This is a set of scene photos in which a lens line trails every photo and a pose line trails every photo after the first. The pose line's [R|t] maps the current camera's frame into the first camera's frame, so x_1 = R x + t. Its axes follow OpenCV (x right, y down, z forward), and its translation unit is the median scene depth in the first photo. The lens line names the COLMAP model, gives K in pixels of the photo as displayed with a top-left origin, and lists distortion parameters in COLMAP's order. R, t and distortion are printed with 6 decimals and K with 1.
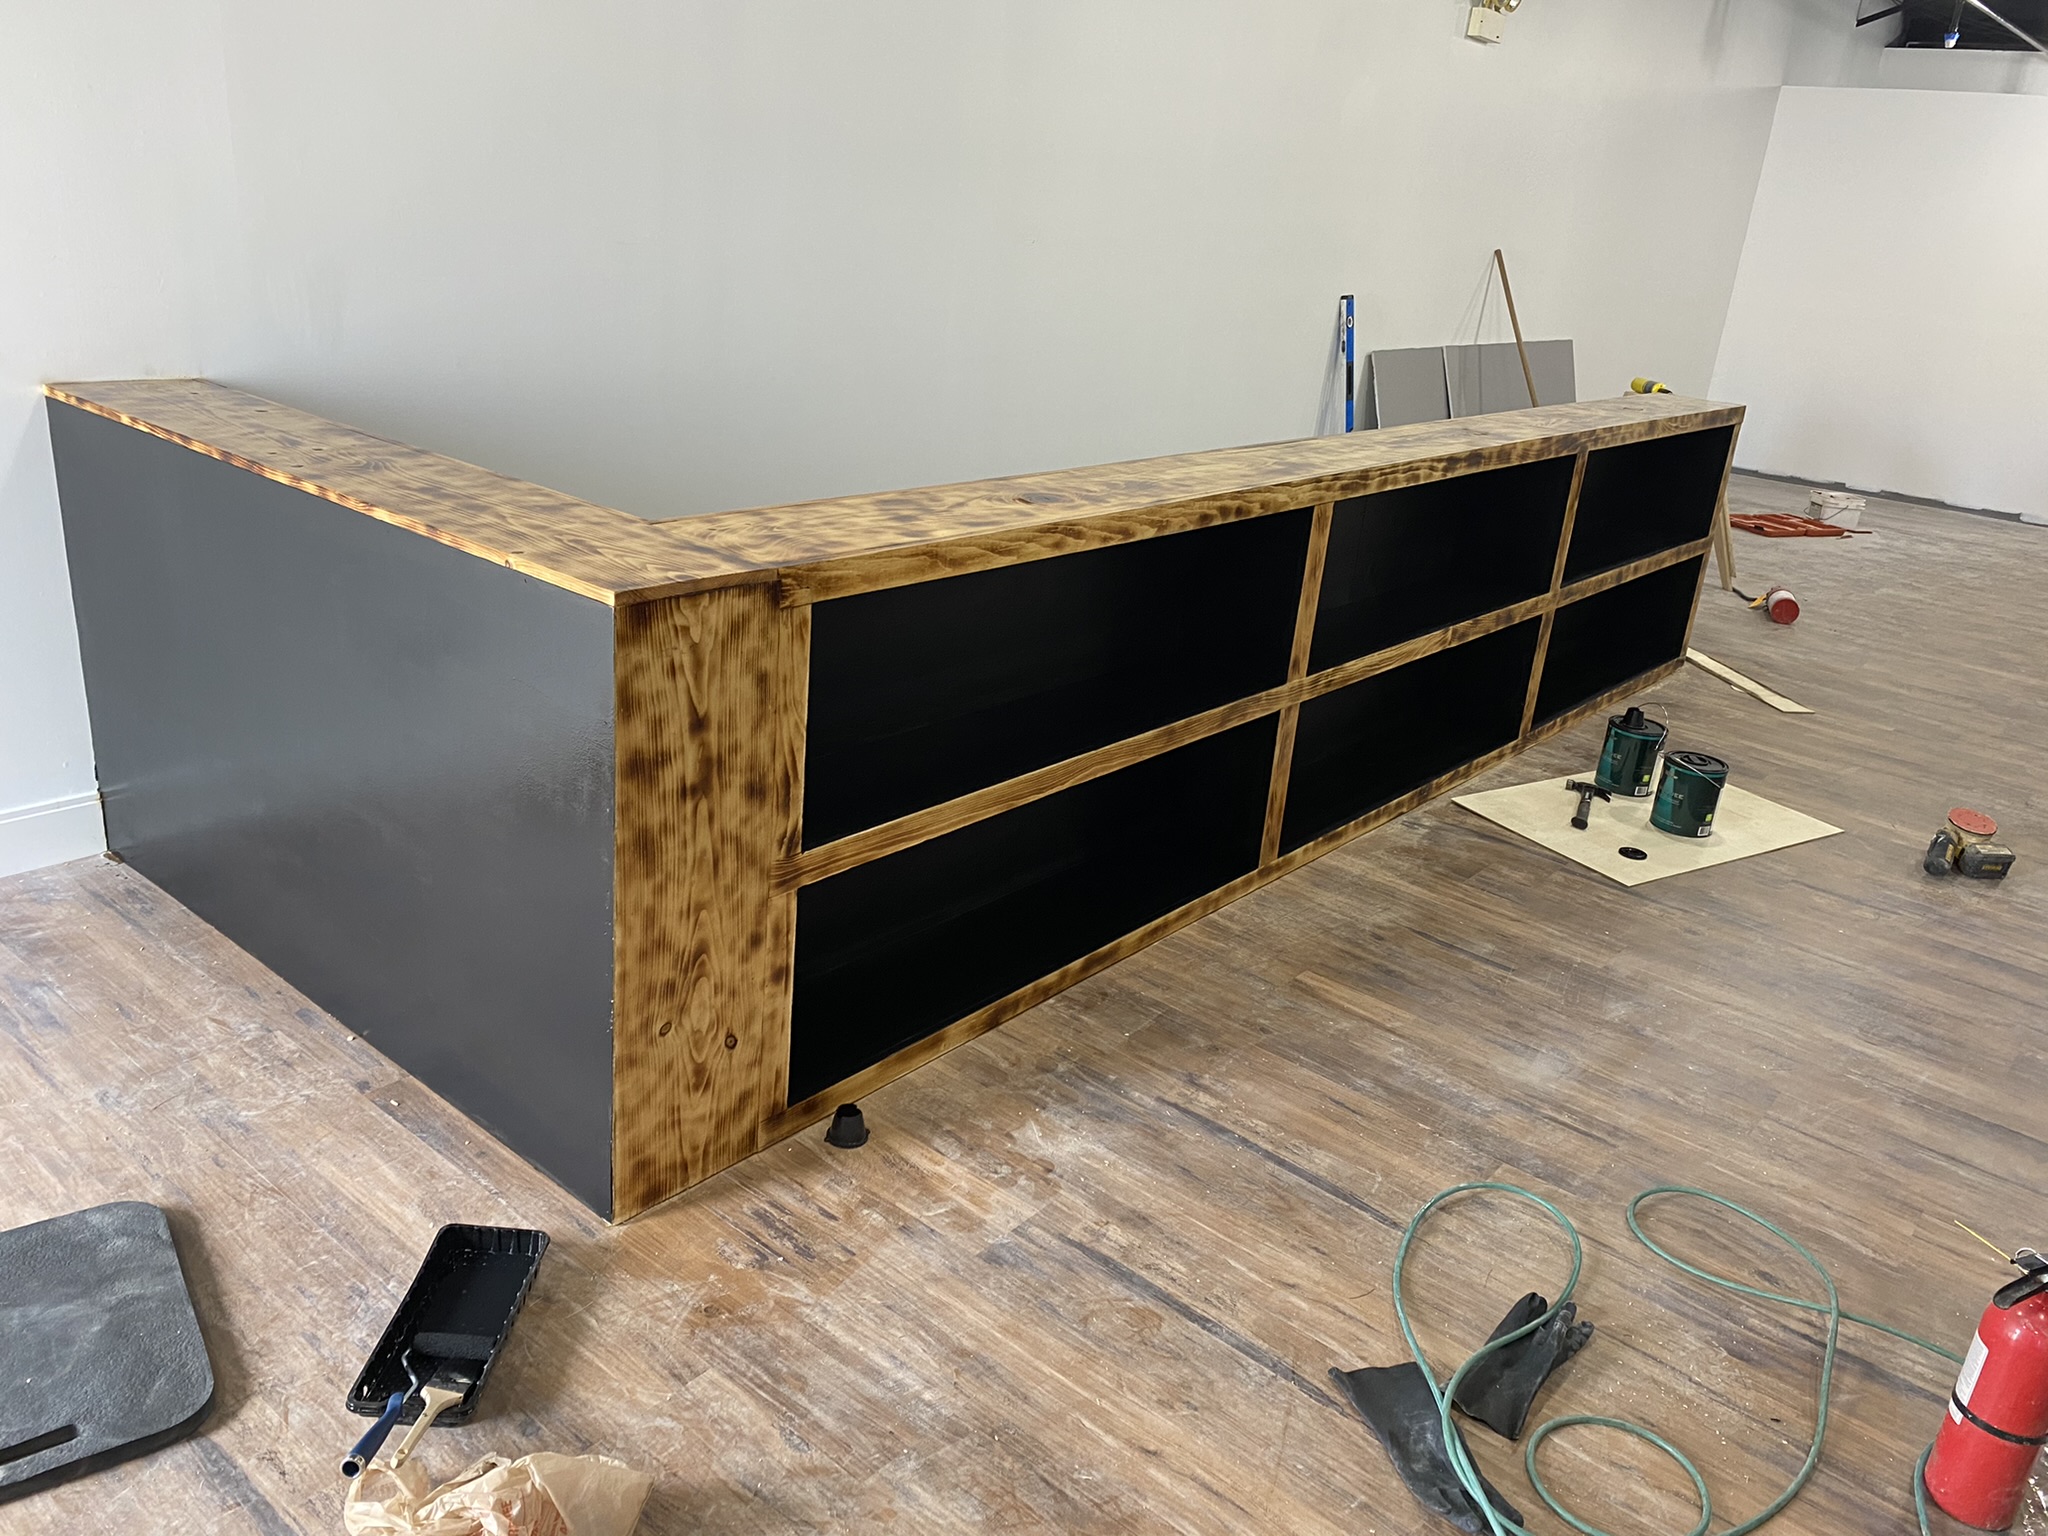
lens RADIAL K [[1579.6, 0, 1023.3], [0, 1579.6, 756.1], [0, 0, 1]] dist [0.021267, -0.023185]
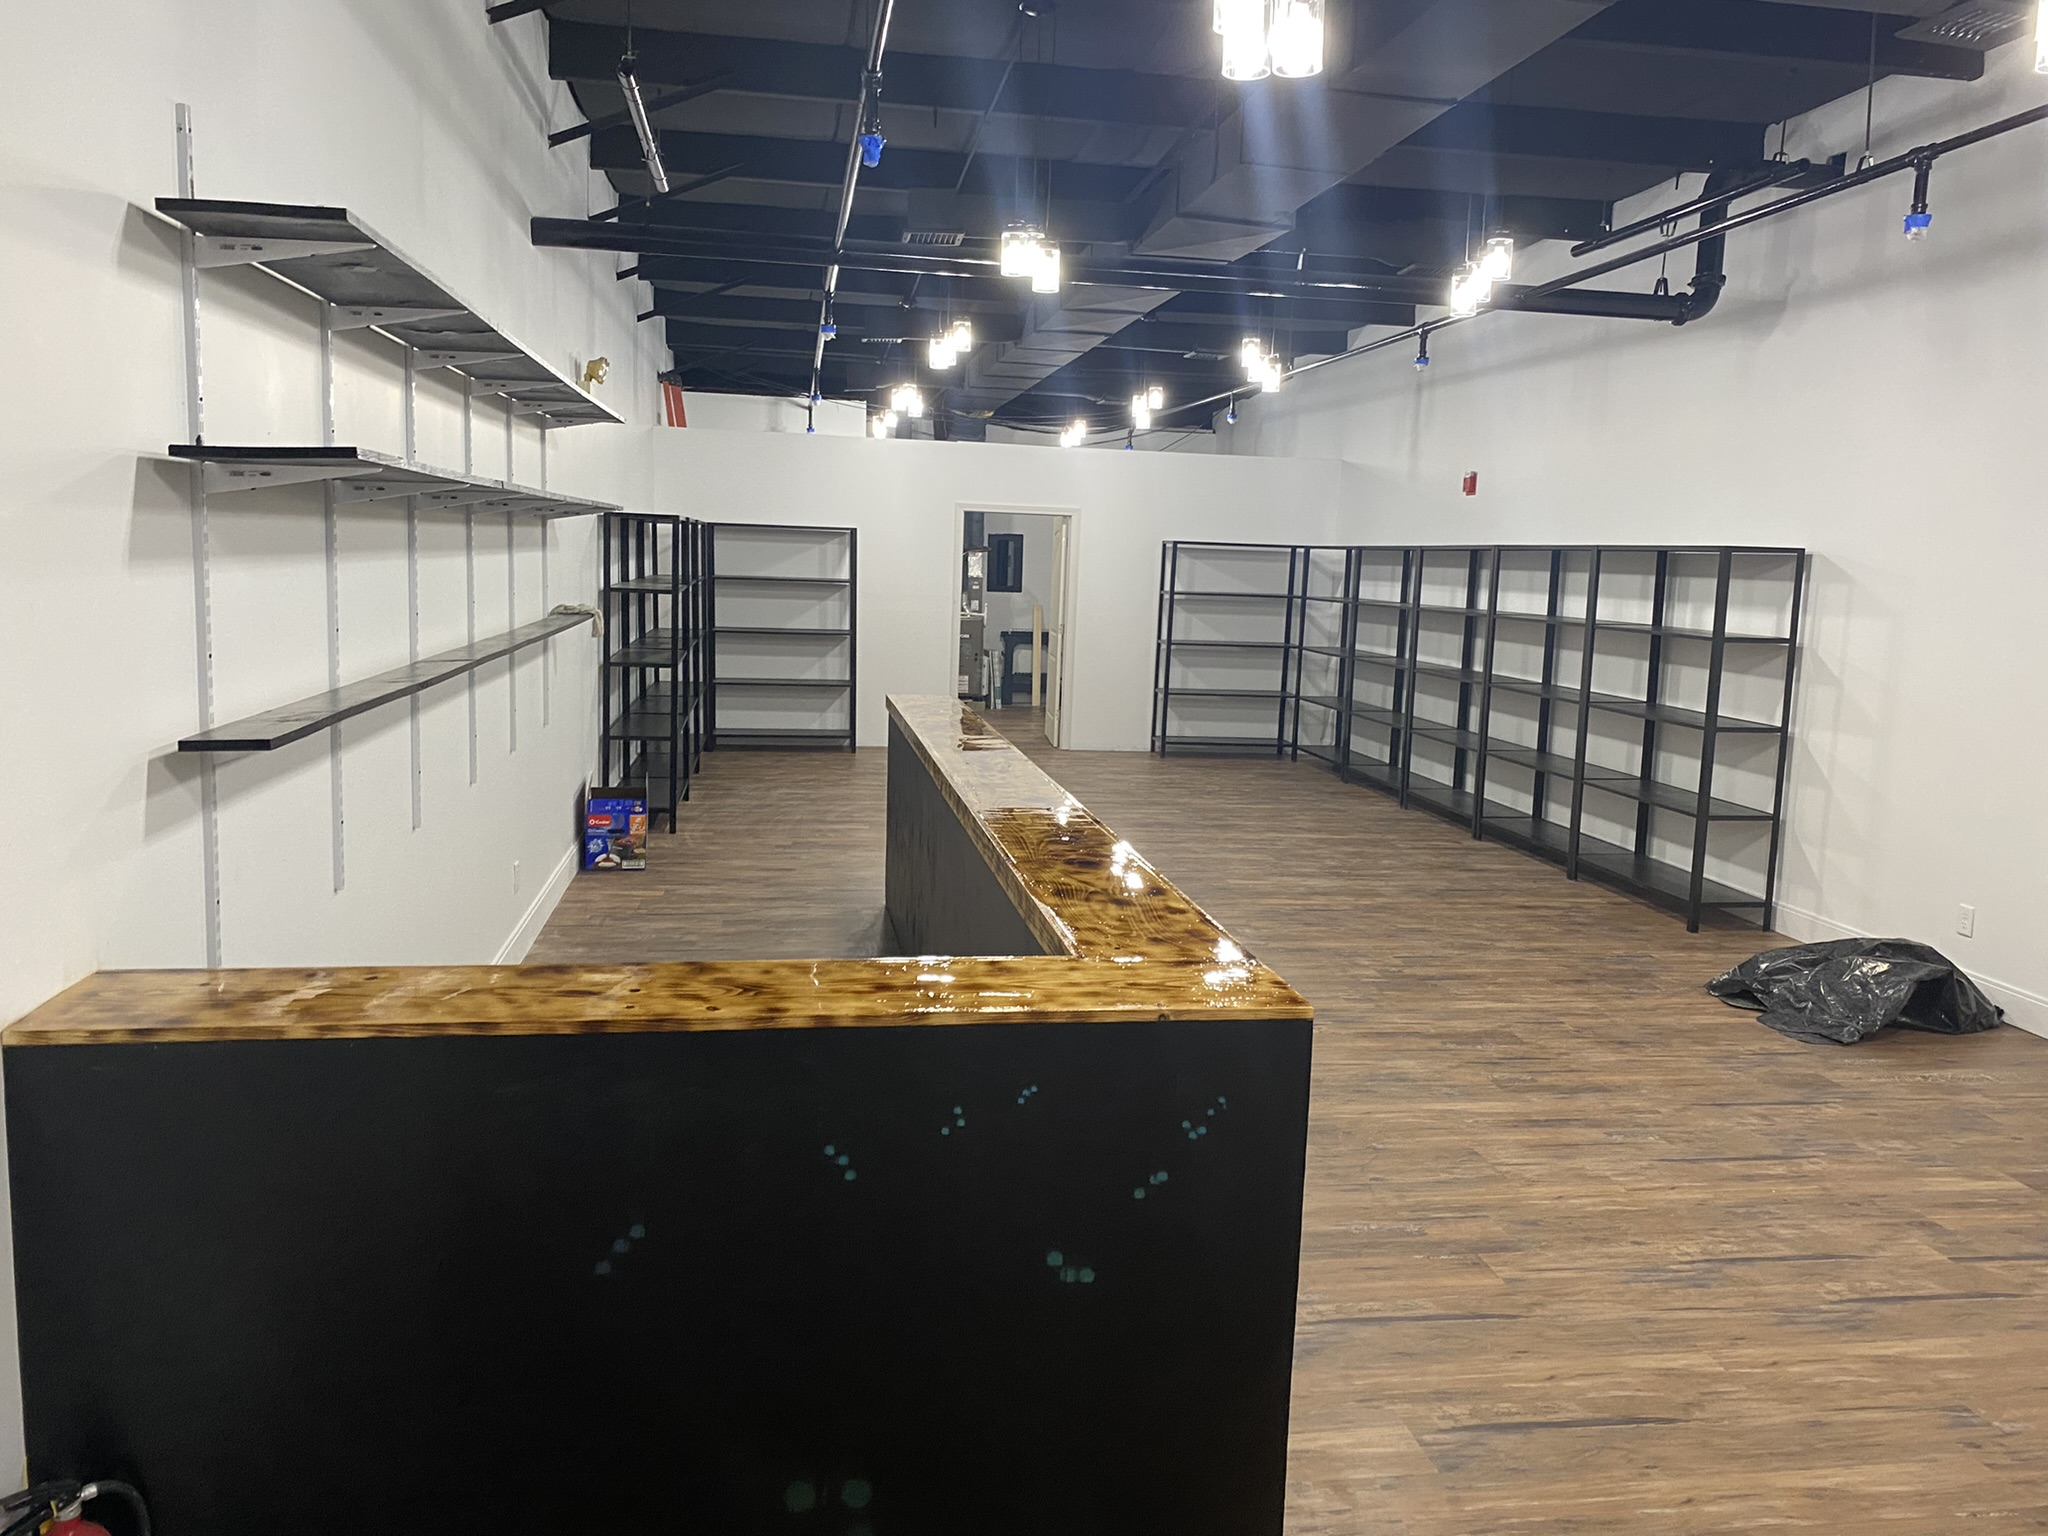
lens RADIAL K [[1579.6, 0, 1039.4], [0, 1579.6, 735.5], [0, 0, 1]] dist [0.021267, -0.023185]
pose [[0.655797, -0.155569, 0.738735, -1.001275], [0.285748, 0.956884, -0.052159, -0.238150], [-0.698769, 0.245298, 0.671975, 0.252662]]
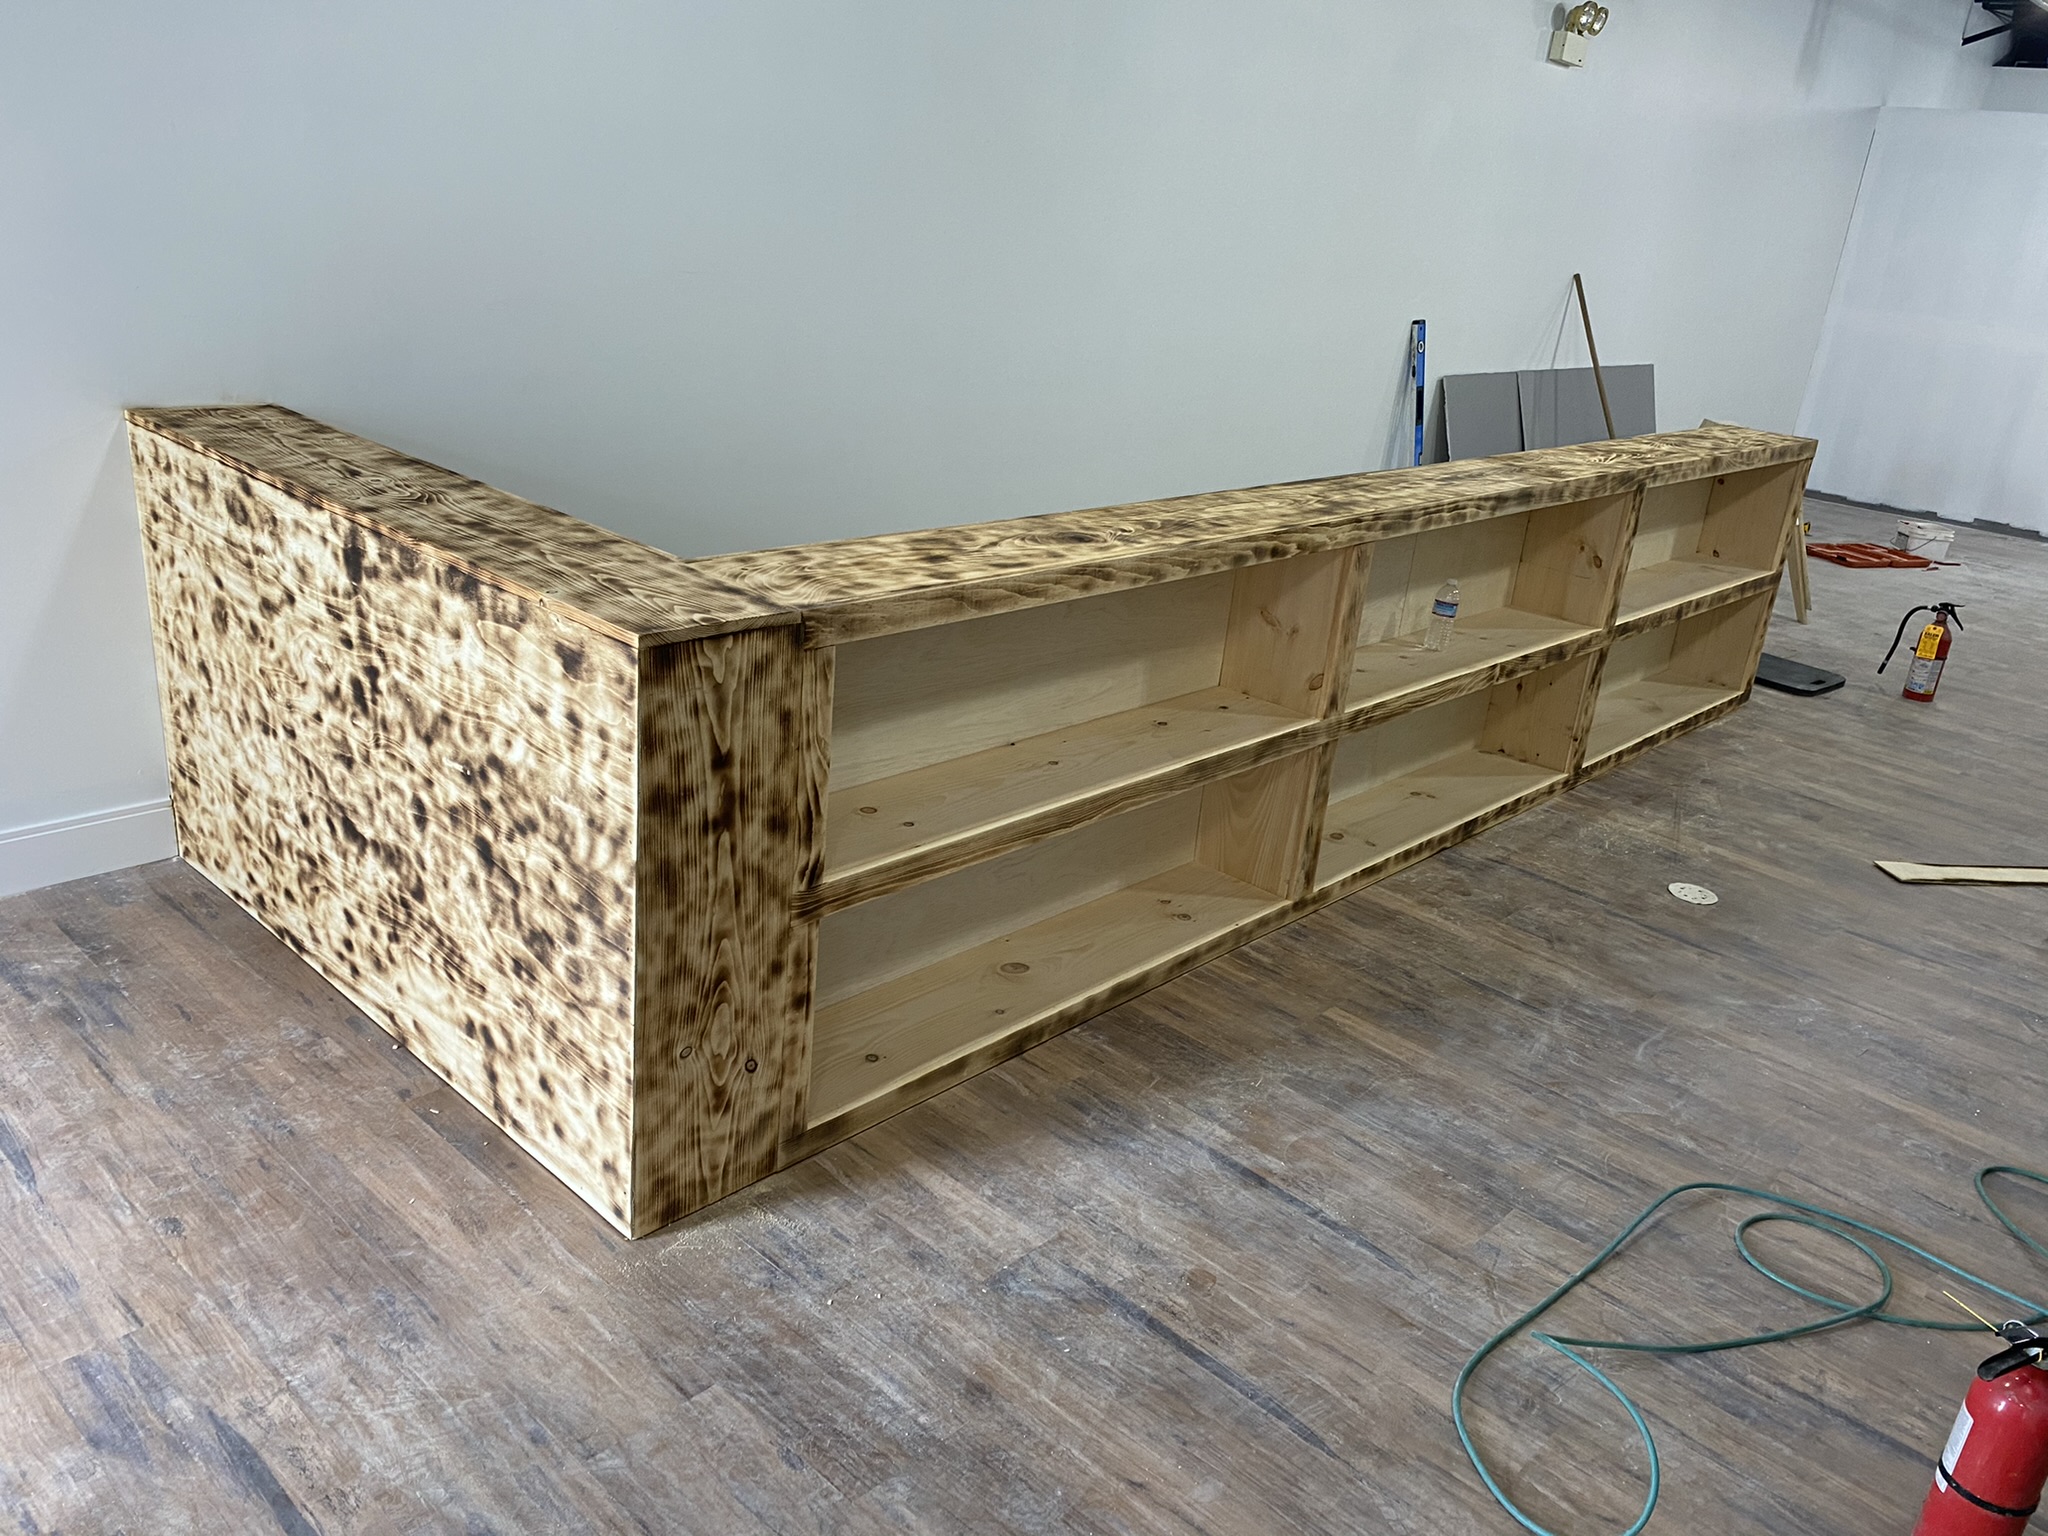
lens RADIAL K [[1579.6, 0, 1037.3], [0, 1579.6, 766.6], [0, 0, 1]] dist [0.021267, -0.023185]
pose [[0.998727, 0.024934, -0.043844, 0.041531], [-0.024759, 0.999683, 0.004532, -0.023385], [0.043943, -0.003440, 0.999028, -0.021564]]
